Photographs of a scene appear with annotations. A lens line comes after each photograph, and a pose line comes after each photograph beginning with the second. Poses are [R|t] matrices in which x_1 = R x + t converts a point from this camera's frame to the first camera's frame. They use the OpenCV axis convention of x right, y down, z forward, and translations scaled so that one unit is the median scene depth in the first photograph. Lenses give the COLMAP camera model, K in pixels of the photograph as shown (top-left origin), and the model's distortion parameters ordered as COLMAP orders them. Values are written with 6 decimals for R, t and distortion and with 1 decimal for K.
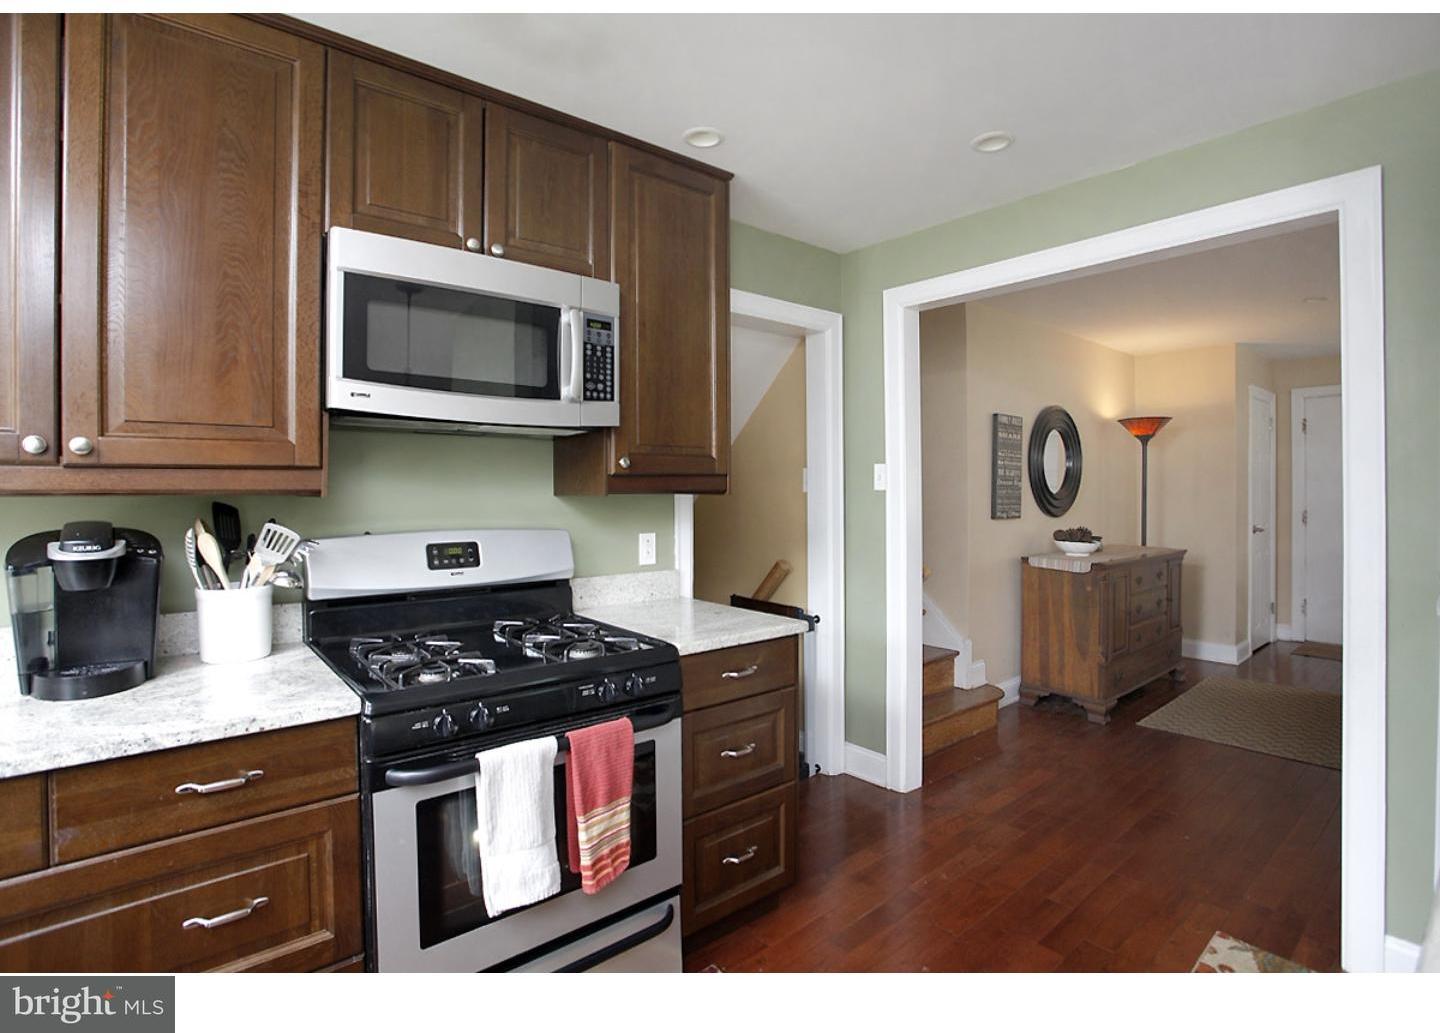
lens RADIAL K [[751.8, 0, 725.7], [0, 751.8, 472.1], [0, 0, 1]] dist [-0.003072, -0.000027]
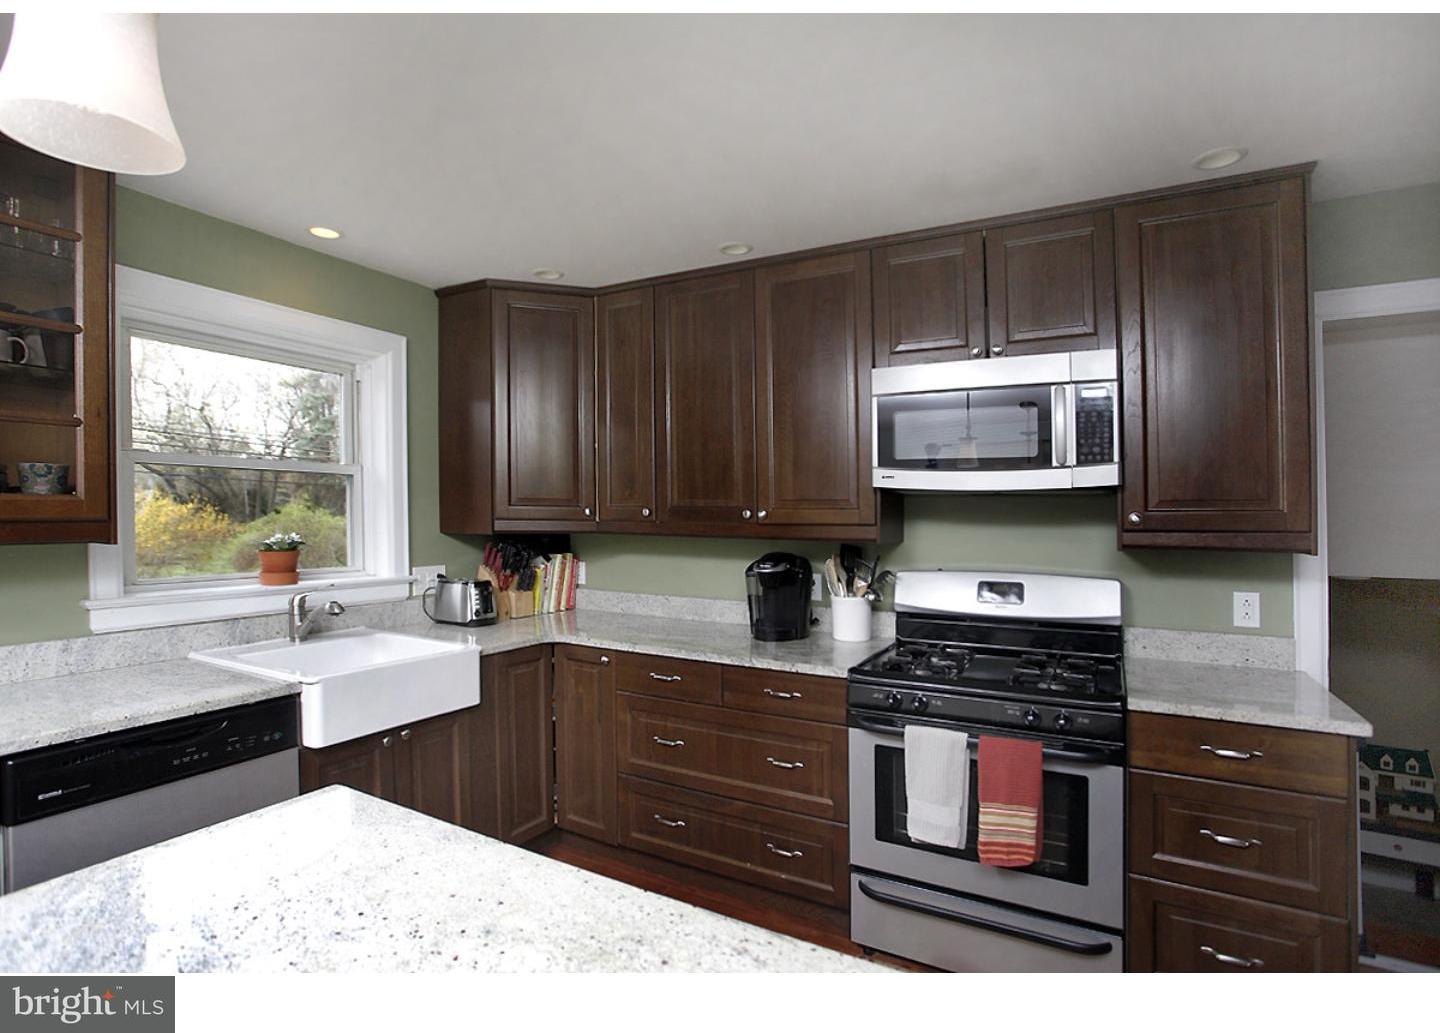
lens RADIAL K [[719.9, 0, 722.5], [0, 719.9, 510.6], [0, 0, 1]] dist [0.000836, 0.000476]
pose [[0.389896, -0.004236, -0.920849, 0.609403], [0.008964, 0.999960, -0.000804, -0.030979], [0.920815, -0.007941, 0.389918, 0.101040]]
